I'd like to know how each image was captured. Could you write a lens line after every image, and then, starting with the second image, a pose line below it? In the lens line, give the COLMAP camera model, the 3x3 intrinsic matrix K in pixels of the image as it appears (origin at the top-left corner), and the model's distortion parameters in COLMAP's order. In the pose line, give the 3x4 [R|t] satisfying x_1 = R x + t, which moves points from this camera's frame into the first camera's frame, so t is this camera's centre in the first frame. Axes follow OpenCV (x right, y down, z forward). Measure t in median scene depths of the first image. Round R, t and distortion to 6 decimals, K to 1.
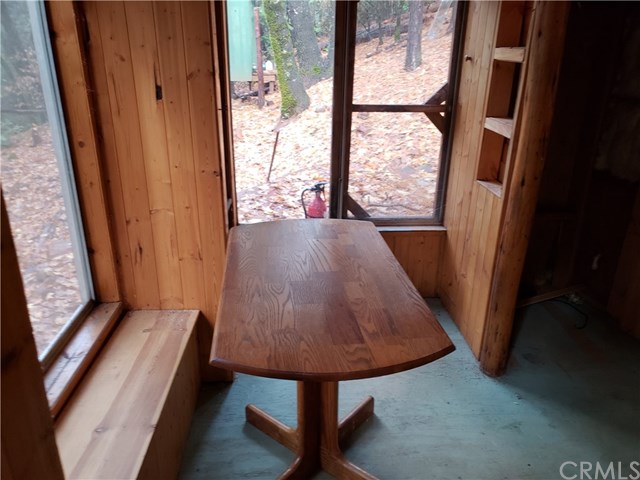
lens RADIAL K [[505.8, 0, 320.0], [0, 505.8, 241.5], [0, 0, 1]] dist [0.015982, -0.002569]
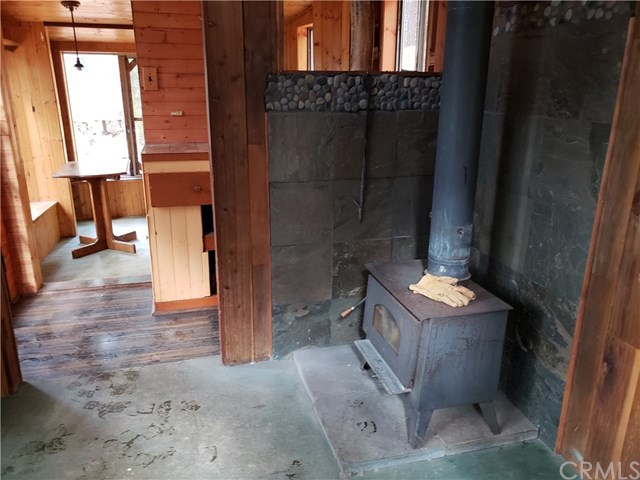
lens RADIAL K [[505.8, 0, 320.0], [0, 505.8, 239.8], [0, 0, 1]] dist [0.015982, -0.002569]
pose [[0.980604, -0.069179, 0.183383, 0.532715], [0.084528, 0.993422, -0.077245, 0.622038], [-0.176833, 0.091248, 0.980002, -1.564976]]
